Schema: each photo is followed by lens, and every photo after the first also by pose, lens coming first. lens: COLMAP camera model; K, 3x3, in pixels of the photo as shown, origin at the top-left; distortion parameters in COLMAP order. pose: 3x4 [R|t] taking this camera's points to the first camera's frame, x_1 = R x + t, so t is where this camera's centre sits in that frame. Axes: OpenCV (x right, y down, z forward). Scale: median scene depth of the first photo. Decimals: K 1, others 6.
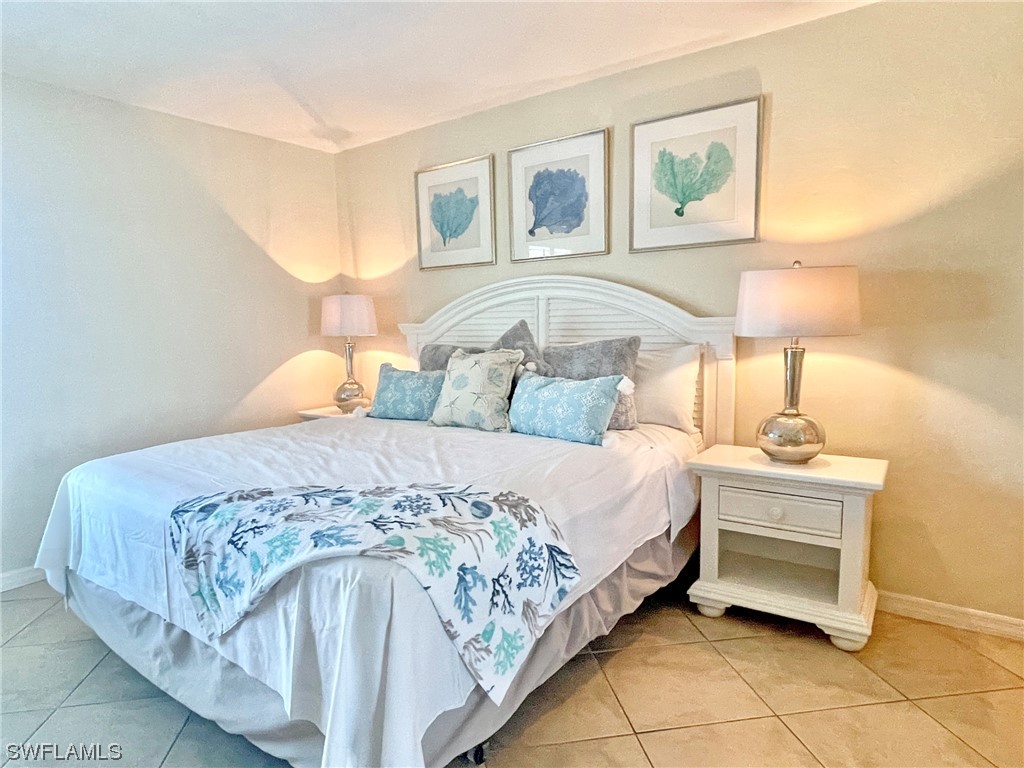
lens RADIAL K [[606.5, 0, 509.9], [0, 606.5, 392.9], [0, 0, 1]] dist [-0.004022, 0.000644]
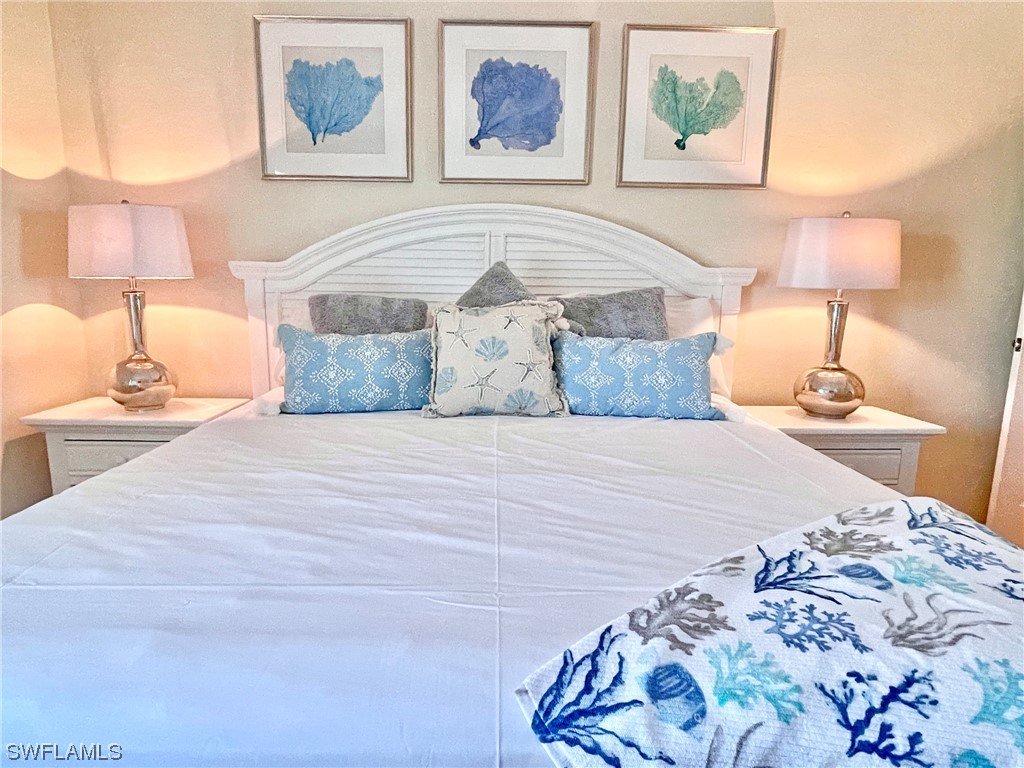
lens RADIAL K [[606.5, 0, 505.1], [0, 606.5, 393.3], [0, 0, 1]] dist [-0.004022, 0.000644]
pose [[0.794494, -0.078486, 0.602179, -0.517995], [0.042549, 0.996370, 0.073726, -0.018457], [-0.605779, -0.032953, 0.794950, 0.490853]]
